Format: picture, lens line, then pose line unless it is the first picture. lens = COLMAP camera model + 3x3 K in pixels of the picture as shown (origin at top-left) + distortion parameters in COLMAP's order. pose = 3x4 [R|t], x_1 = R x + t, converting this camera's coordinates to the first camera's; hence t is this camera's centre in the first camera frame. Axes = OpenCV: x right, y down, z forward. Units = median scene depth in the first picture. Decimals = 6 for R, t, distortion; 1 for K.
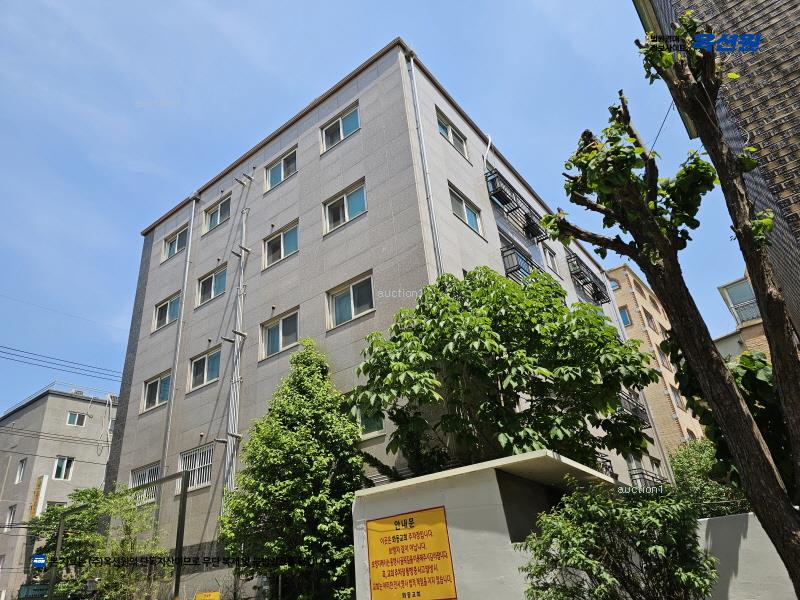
lens RADIAL K [[535.8, 0, 399.7], [0, 535.8, 297.5], [0, 0, 1]] dist [0.029888, -0.004179]
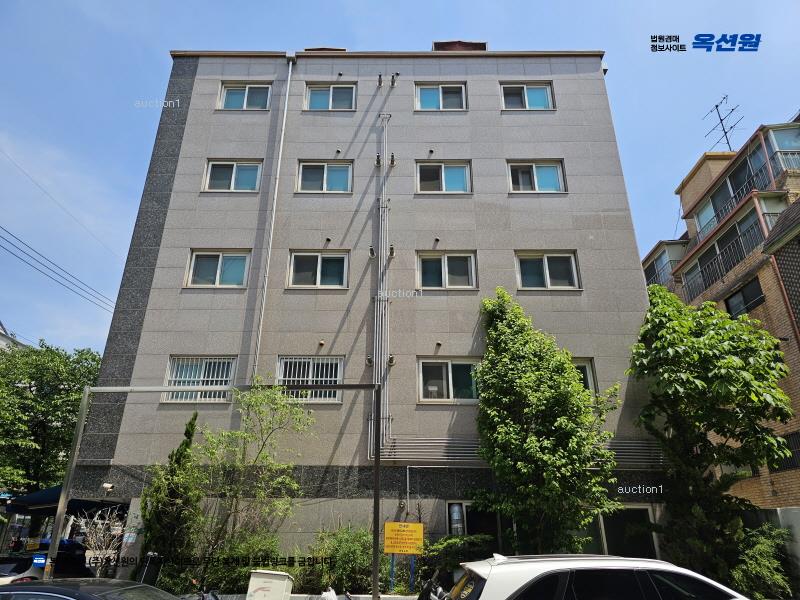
lens RADIAL K [[535.8, 0, 399.6], [0, 535.8, 303.9], [0, 0, 1]] dist [0.029888, -0.004179]
pose [[0.795418, 0.336274, 0.504213, -0.662115], [-0.358834, 0.931759, -0.055341, 0.182601], [-0.488415, -0.136910, 0.861804, 0.195863]]
